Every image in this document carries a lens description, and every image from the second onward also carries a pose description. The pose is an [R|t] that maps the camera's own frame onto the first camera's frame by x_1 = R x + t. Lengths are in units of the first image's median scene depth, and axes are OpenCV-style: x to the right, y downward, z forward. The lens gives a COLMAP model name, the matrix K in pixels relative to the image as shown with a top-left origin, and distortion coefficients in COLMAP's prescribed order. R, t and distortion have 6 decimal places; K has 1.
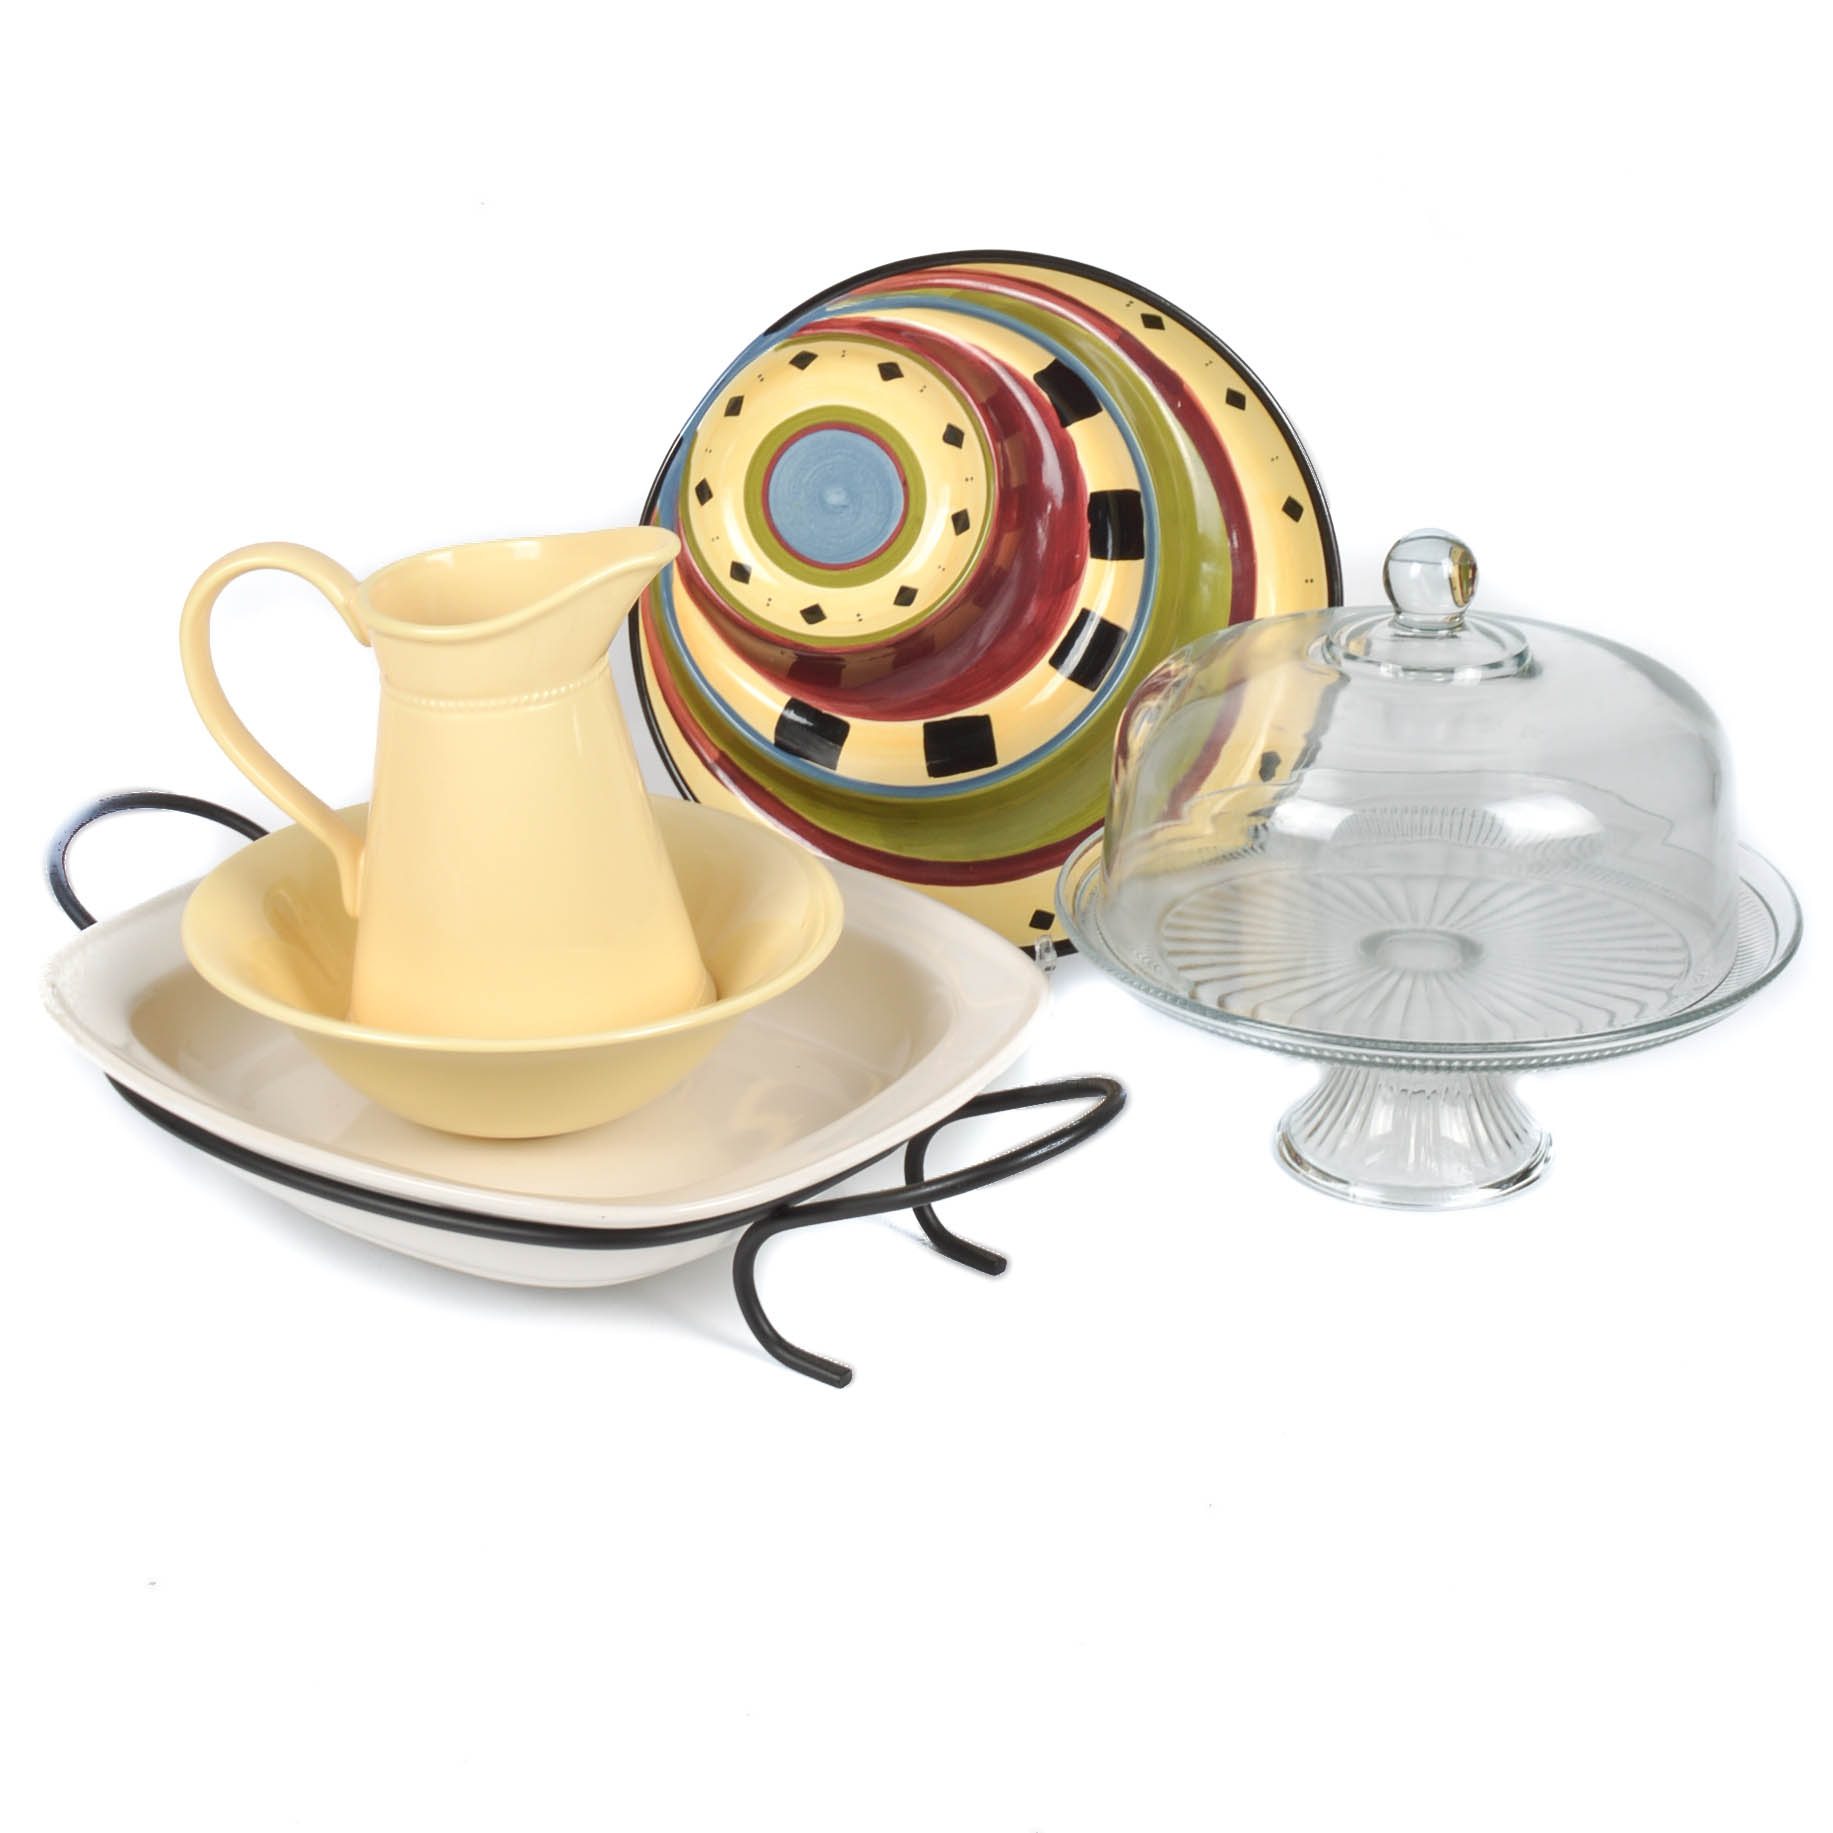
lens RADIAL K [[2605.1, 0, 918.3], [0, 2605.1, 922.7], [0, 0, 1]] dist [-0.029069, 0.000000]
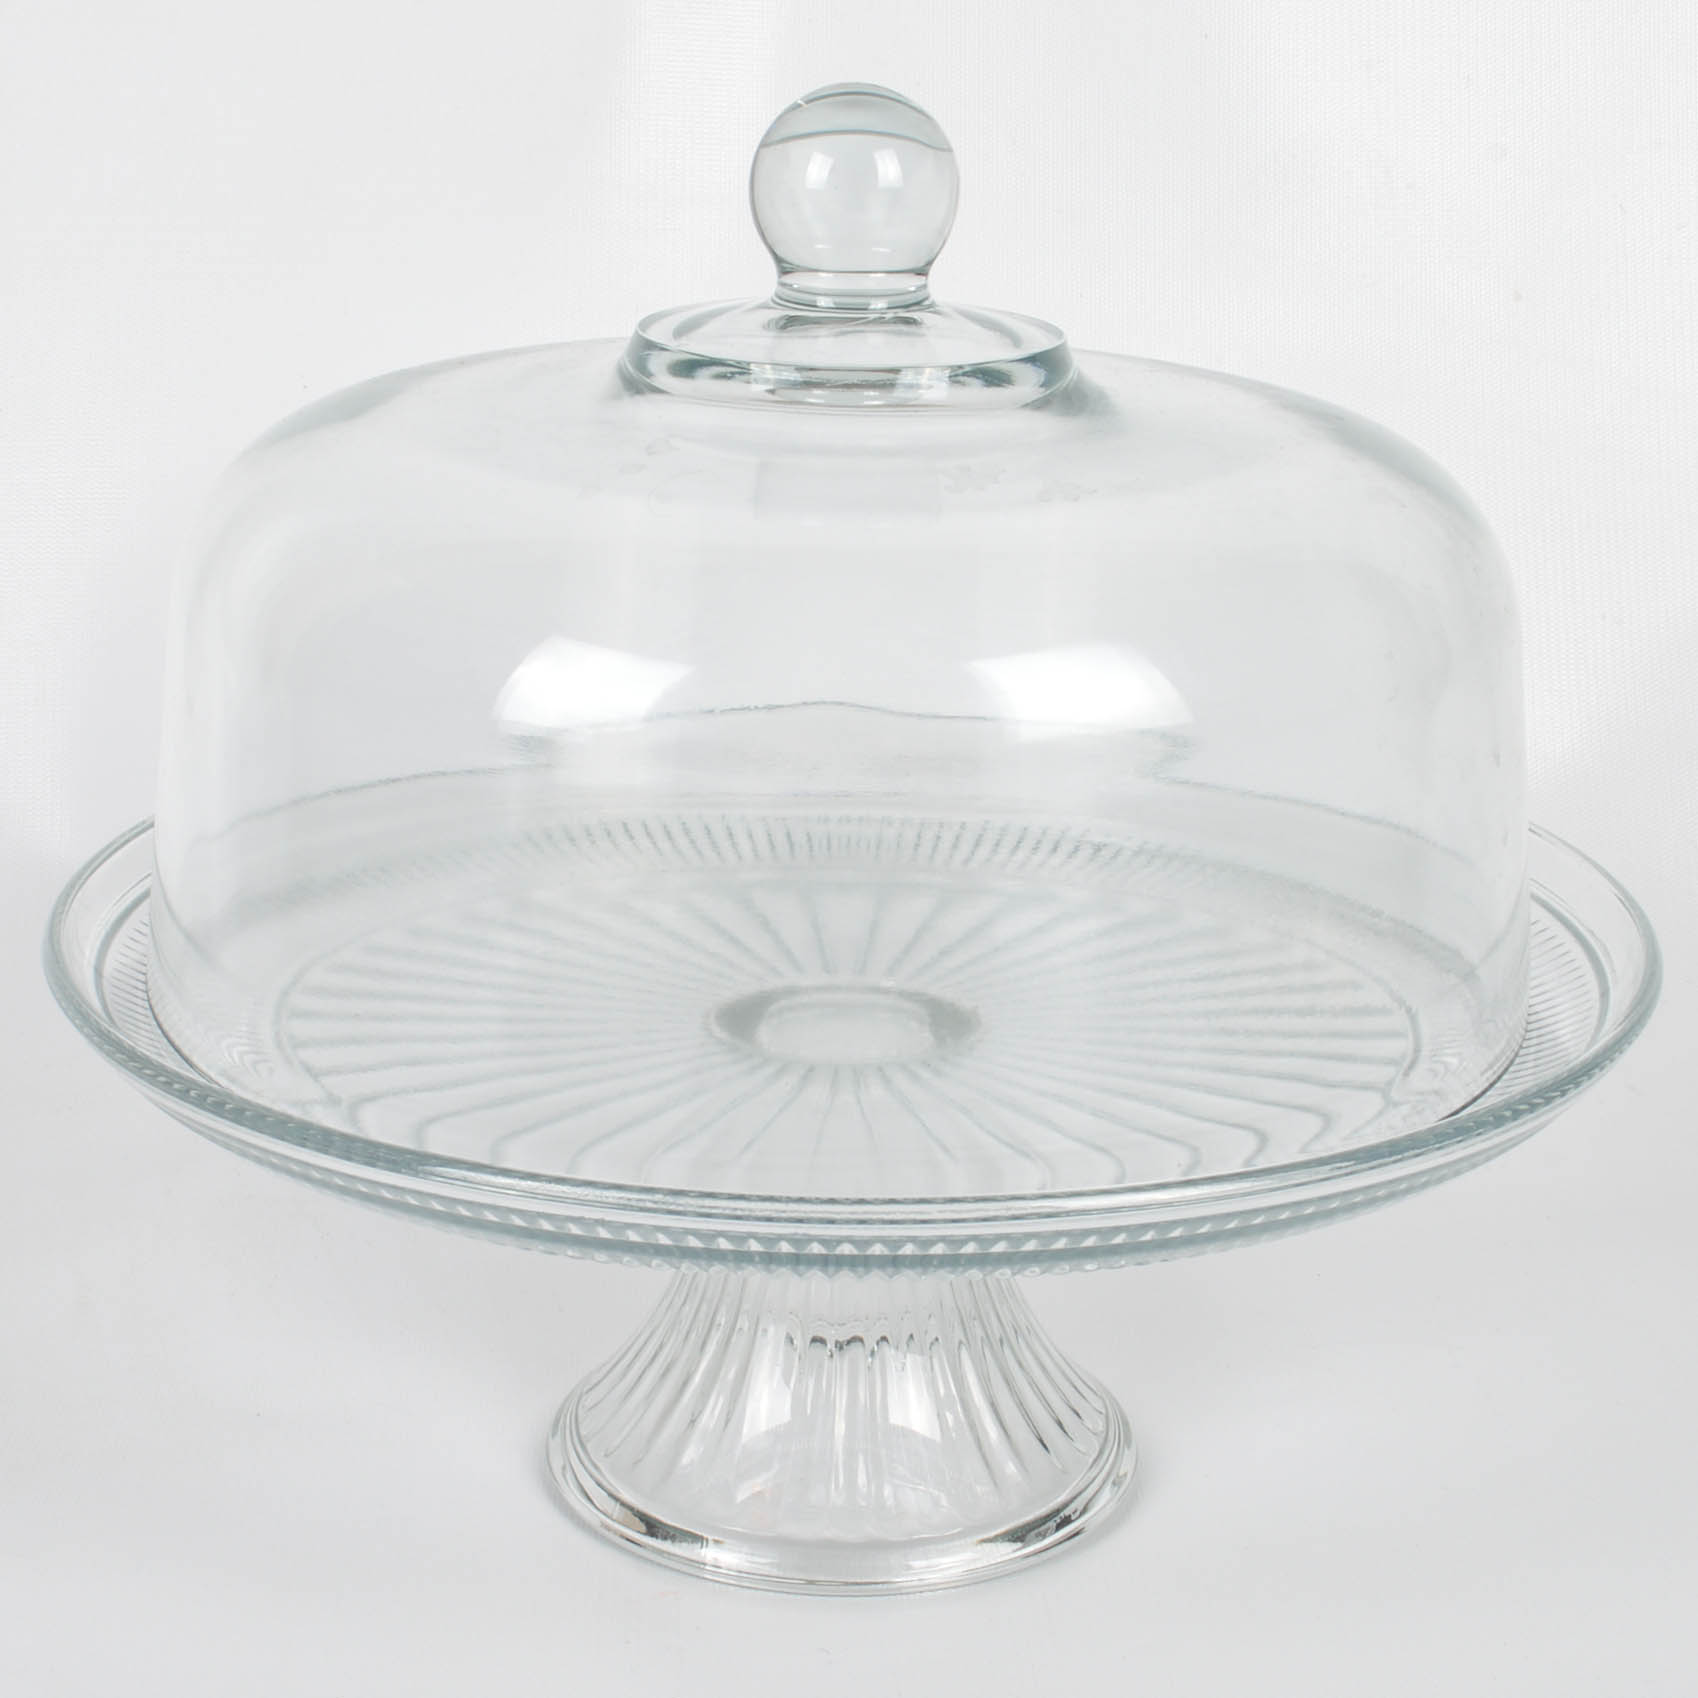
lens RADIAL K [[3233.8, 0, 844.9], [0, 3233.8, 849.1], [0, 0, 1]] dist [0.182241, 0.000000]
pose [[0.982263, 0.001322, 0.187503, 0.085432], [0.017732, 0.994839, -0.099902, 0.037841], [-0.186667, 0.101455, 0.977171, 0.437820]]
